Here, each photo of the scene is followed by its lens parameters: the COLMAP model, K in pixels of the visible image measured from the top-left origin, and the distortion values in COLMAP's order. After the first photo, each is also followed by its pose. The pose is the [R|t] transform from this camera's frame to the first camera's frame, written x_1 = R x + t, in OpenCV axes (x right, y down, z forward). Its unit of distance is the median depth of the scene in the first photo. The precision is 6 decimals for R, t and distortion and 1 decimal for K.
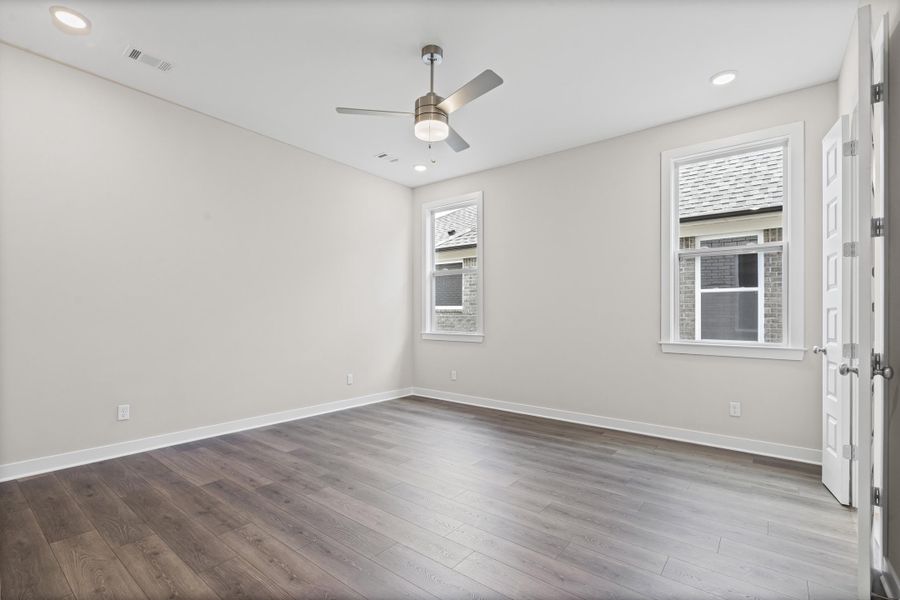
lens RADIAL K [[411.7, 0, 449.0], [0, 411.7, 308.1], [0, 0, 1]] dist [0.001243, 0.000330]
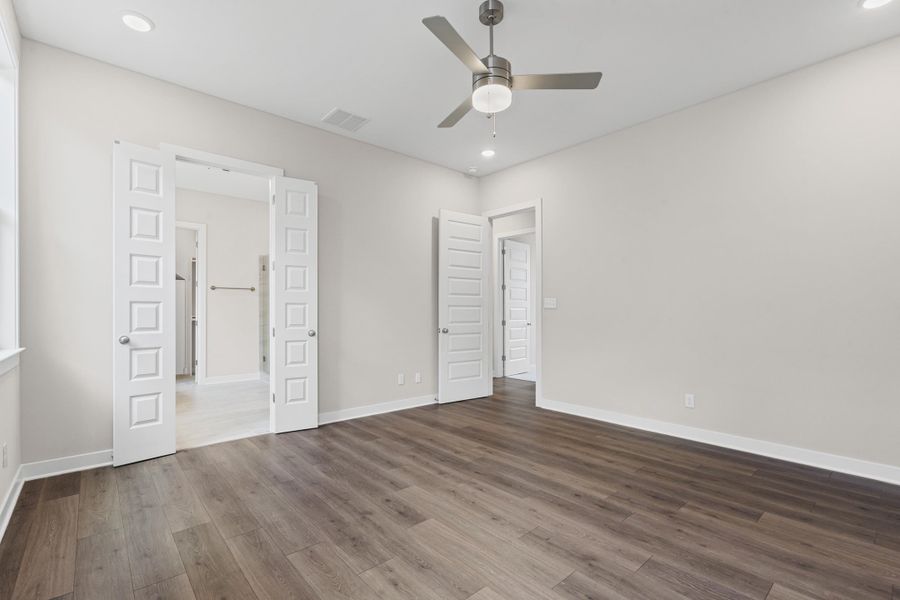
lens RADIAL K [[411.7, 0, 443.6], [0, 411.7, 306.3], [0, 0, 1]] dist [0.001243, 0.000330]
pose [[-0.981101, -0.005664, 0.193415, -0.111912], [-0.011590, 0.999497, -0.029519, 0.036296], [-0.193150, -0.031203, -0.980673, 1.874625]]
